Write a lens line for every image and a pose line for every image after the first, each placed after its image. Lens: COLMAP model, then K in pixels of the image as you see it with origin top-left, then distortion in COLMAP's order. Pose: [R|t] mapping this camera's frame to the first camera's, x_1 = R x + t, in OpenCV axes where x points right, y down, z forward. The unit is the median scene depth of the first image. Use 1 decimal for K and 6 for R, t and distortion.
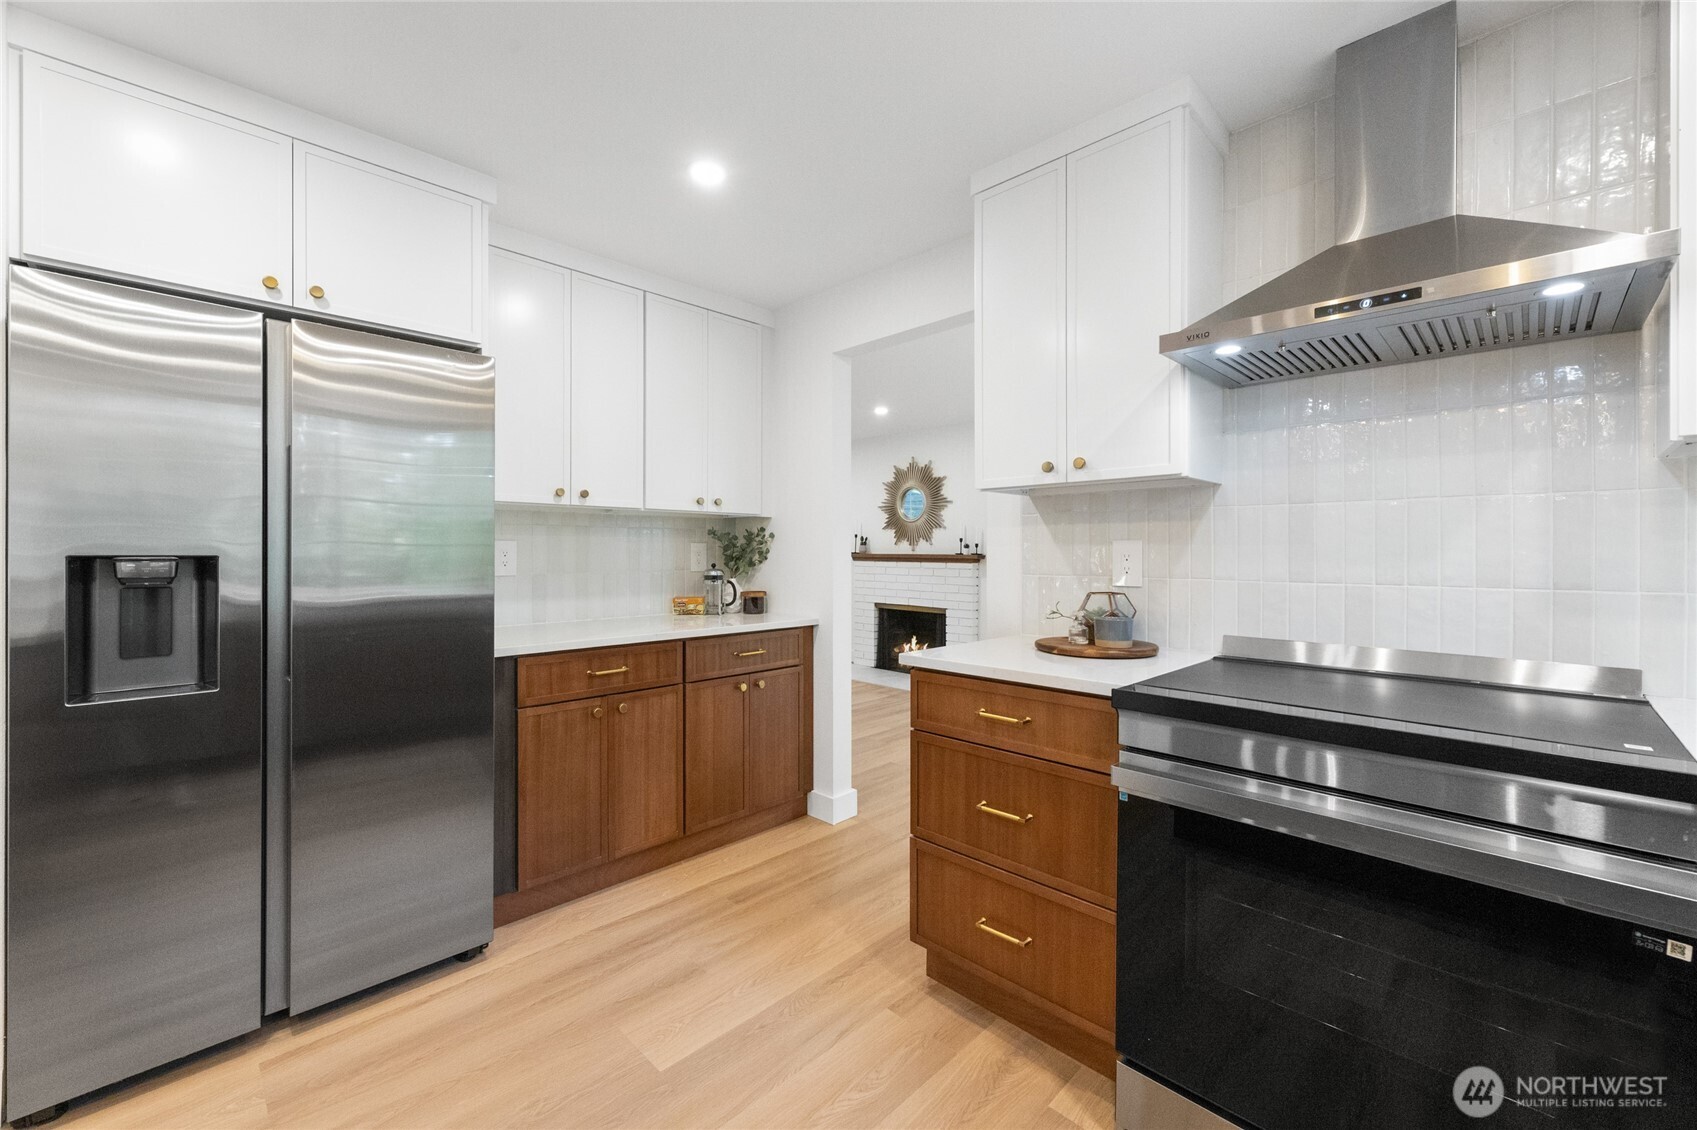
lens RADIAL K [[684.9, 0, 846.8], [0, 684.9, 553.9], [0, 0, 1]] dist [0.002825, 0.000127]
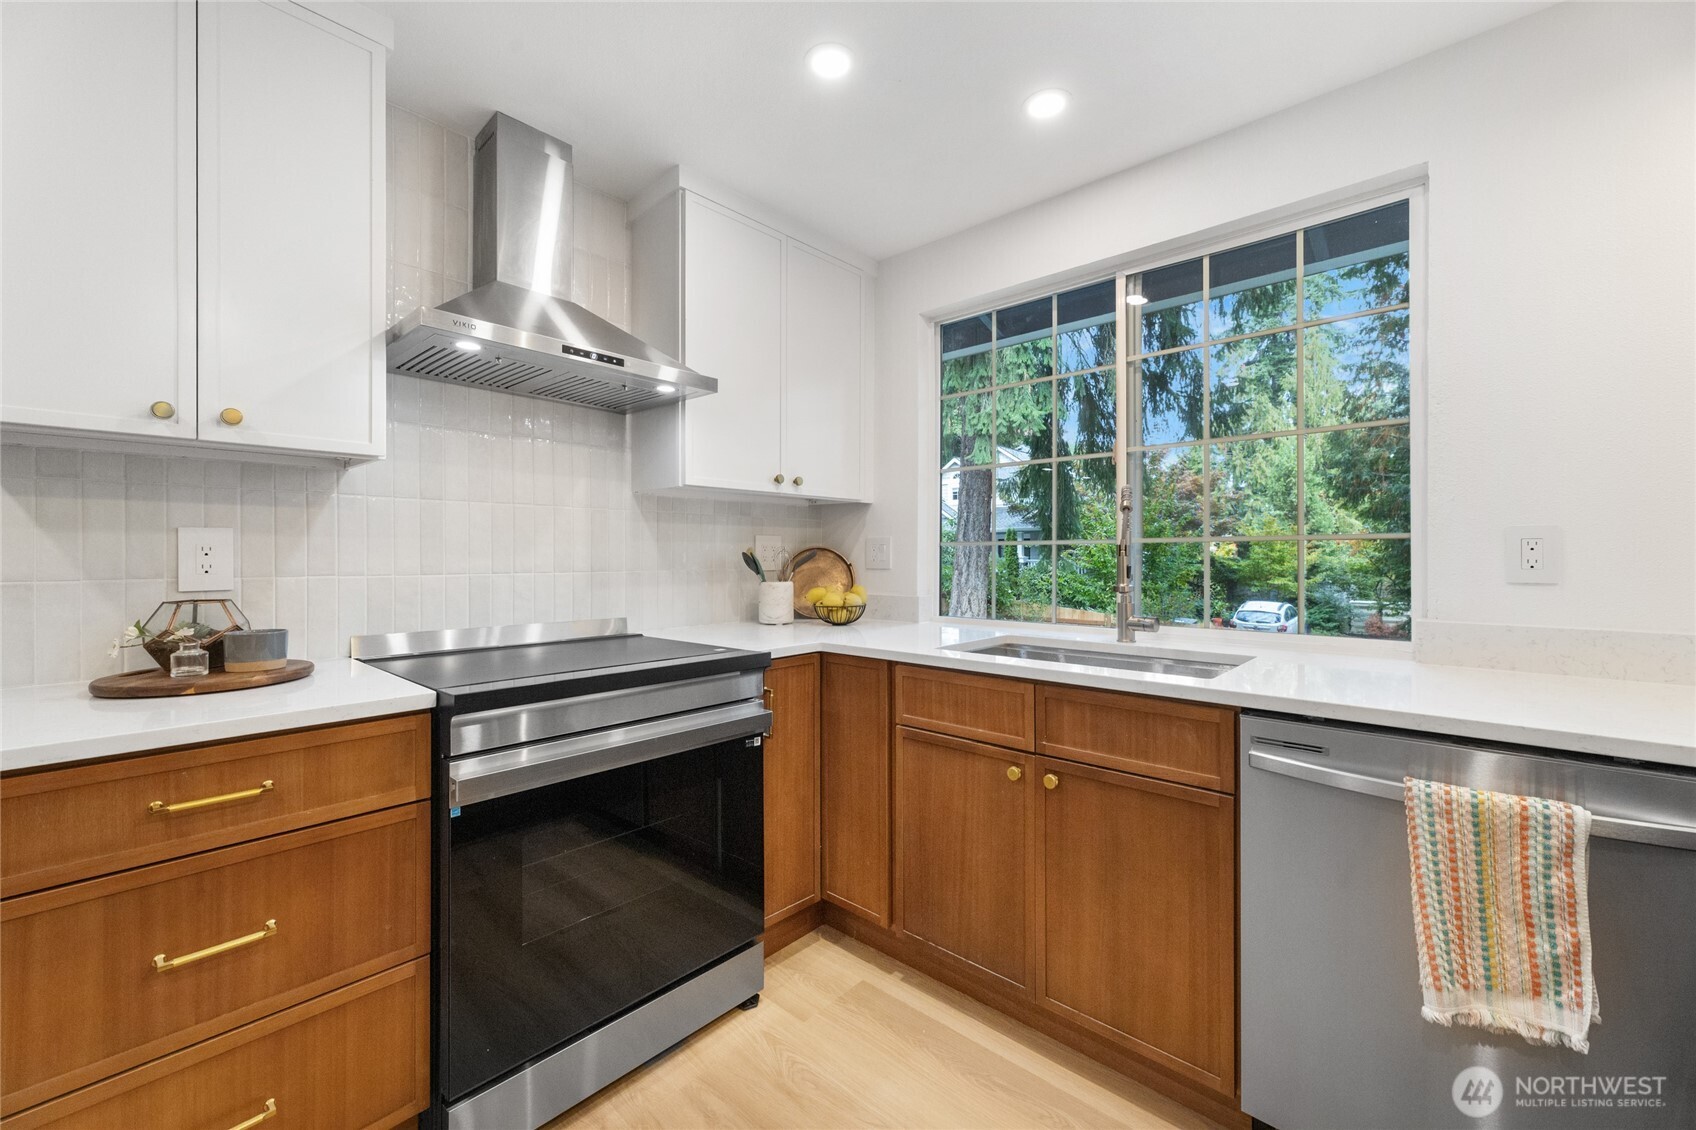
lens RADIAL K [[684.5, 0, 846.3], [0, 684.5, 553.9], [0, 0, 1]] dist [0.002825, 0.000127]
pose [[-0.051431, -0.006021, 0.998658, -0.412813], [0.000496, 0.999982, 0.006054, 0.004939], [-0.998676, 0.000807, -0.051427, 0.411712]]
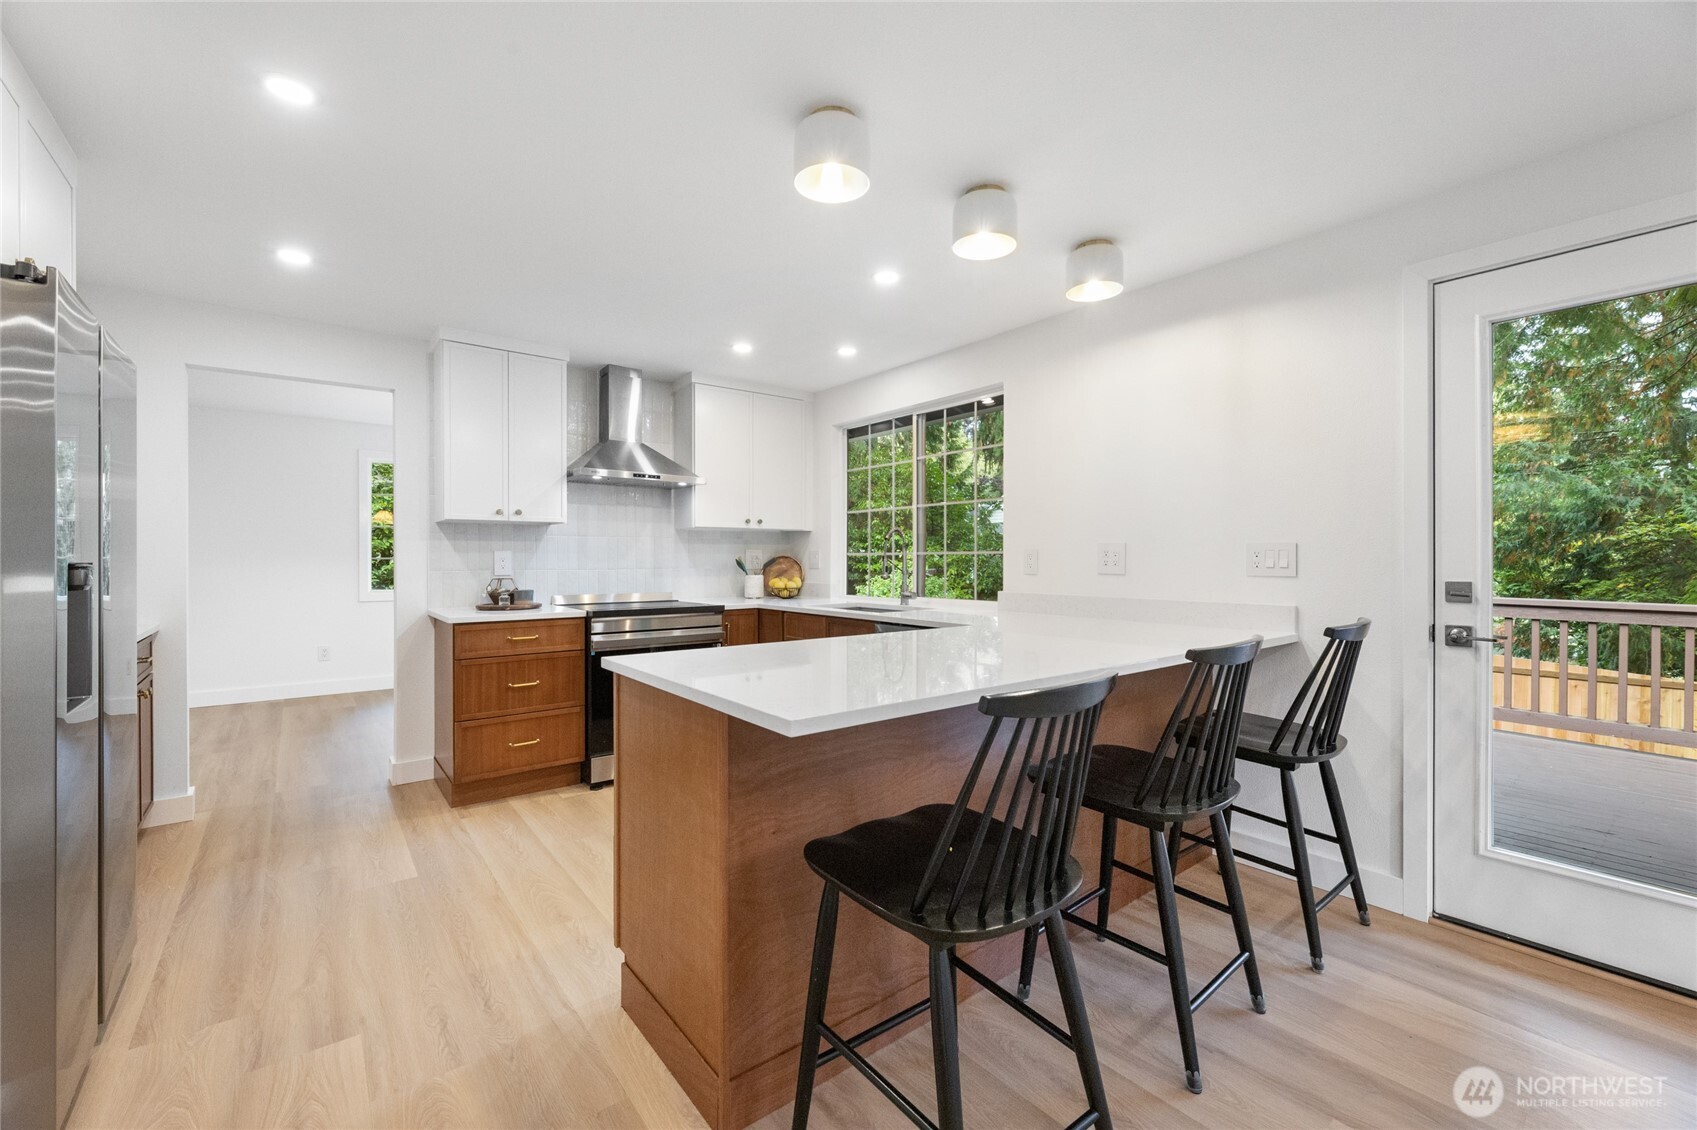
lens RADIAL K [[712.4, 0, 848.5], [0, 712.4, 565.0], [0, 0, 1]] dist [0.000231, 0.000015]
pose [[0.119517, -0.015639, 0.992709, -1.637055], [0.002856, 0.999877, 0.015408, -0.009167], [-0.992828, 0.000993, 0.119547, -0.200580]]
